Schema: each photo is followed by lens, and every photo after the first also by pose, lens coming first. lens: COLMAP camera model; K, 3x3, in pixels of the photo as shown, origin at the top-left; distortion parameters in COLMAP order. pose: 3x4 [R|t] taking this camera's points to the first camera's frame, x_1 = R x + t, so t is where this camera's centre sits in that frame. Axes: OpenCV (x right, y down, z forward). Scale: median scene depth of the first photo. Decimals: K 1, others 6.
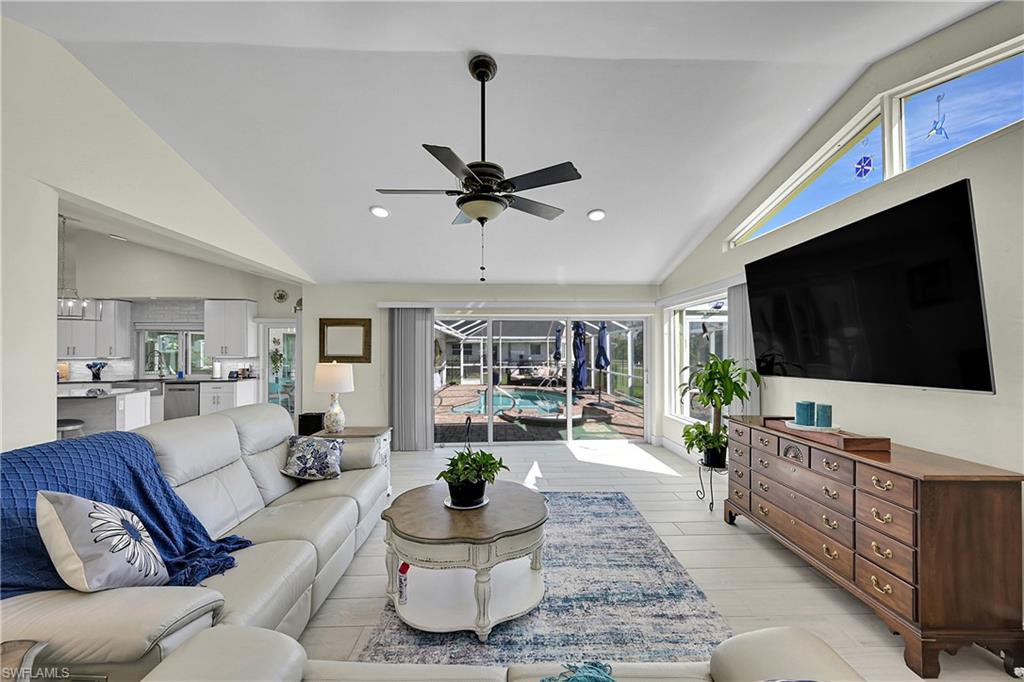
lens RADIAL K [[405.6, 0, 517.9], [0, 405.6, 346.5], [0, 0, 1]] dist [-0.000992, -0.000050]
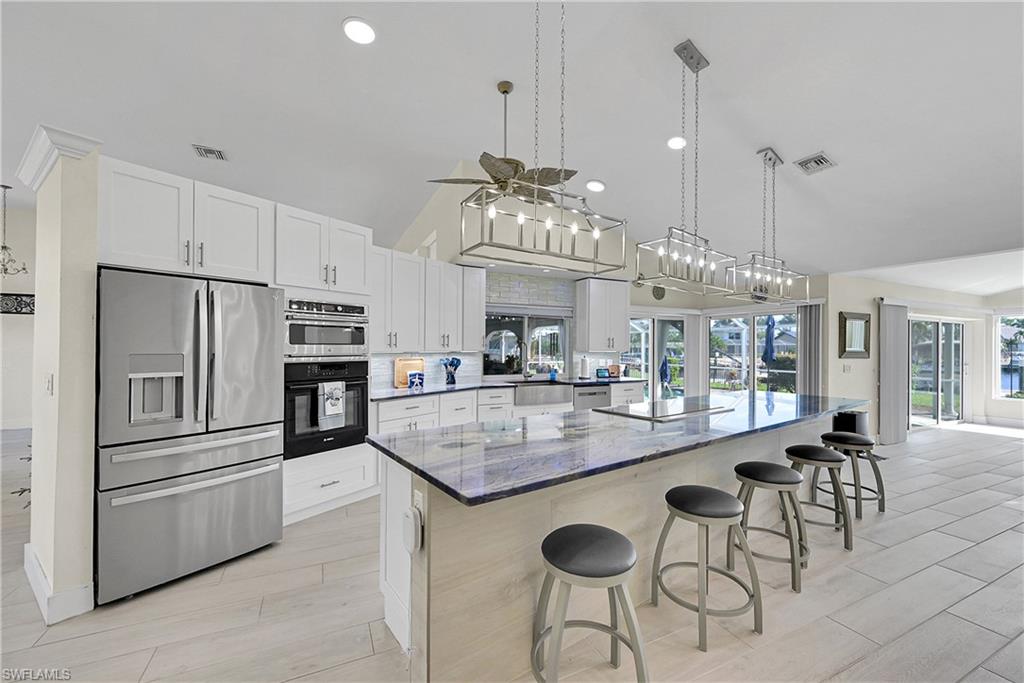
lens RADIAL K [[416.4, 0, 512.0], [0, 416.4, 341.5], [0, 0, 1]] dist [0.000320, 0.000012]
pose [[0.914428, 0.015236, 0.404461, -1.293291], [-0.015644, 0.999875, -0.002298, 0.011898], [-0.404446, -0.004226, 0.914552, 0.339379]]
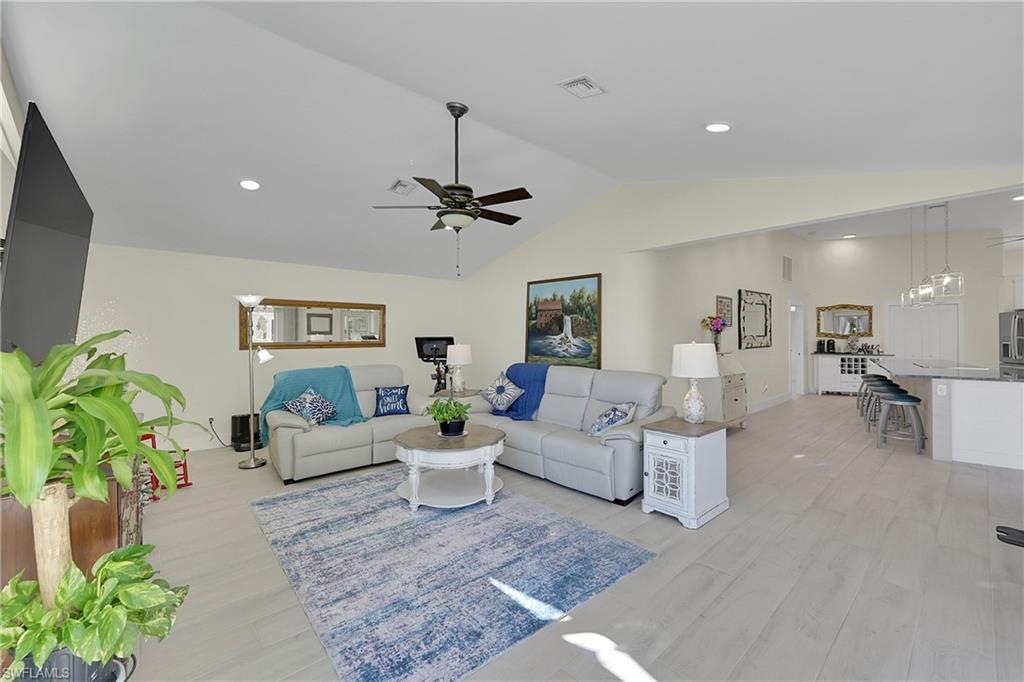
lens RADIAL K [[414.4, 0, 514.5], [0, 414.4, 333.9], [0, 0, 1]] dist [-0.003241, -0.000299]
pose [[-0.768593, 0.003525, -0.639728, 0.216671], [0.015199, 0.999803, -0.012752, 0.012924], [0.639557, -0.019524, -0.768495, 0.753048]]
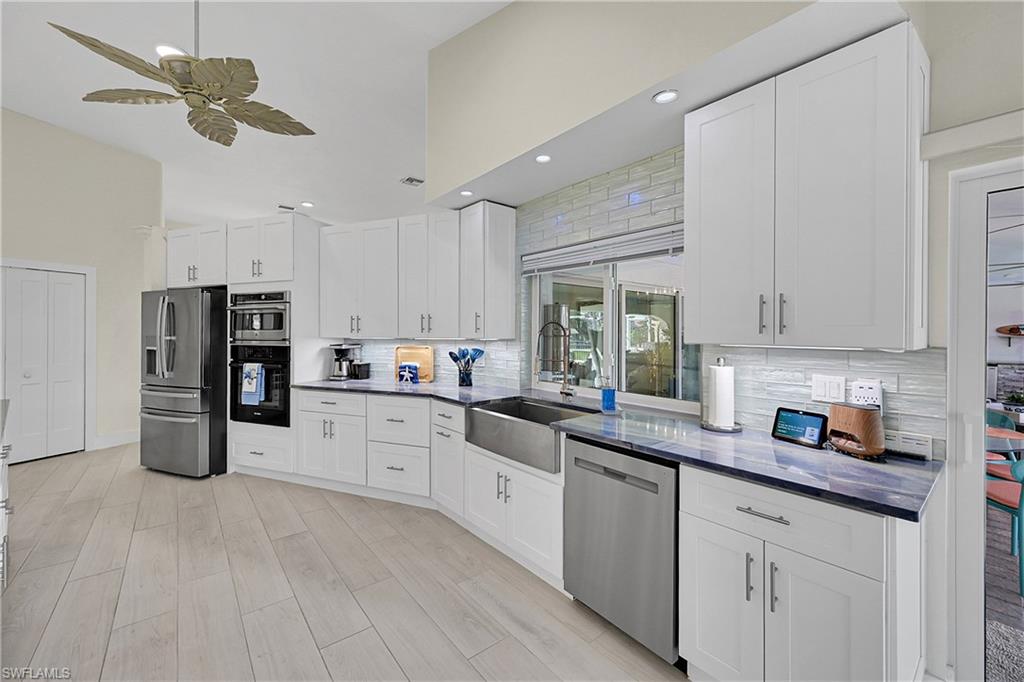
lens RADIAL K [[414.4, 0, 514.5], [0, 414.4, 333.9], [0, 0, 1]] dist [-0.003241, -0.000299]
pose [[0.607983, 0.009523, -0.793893, -0.664598], [0.006207, 0.999840, 0.016747, 0.015714], [0.793925, -0.015110, 0.607827, 0.798013]]
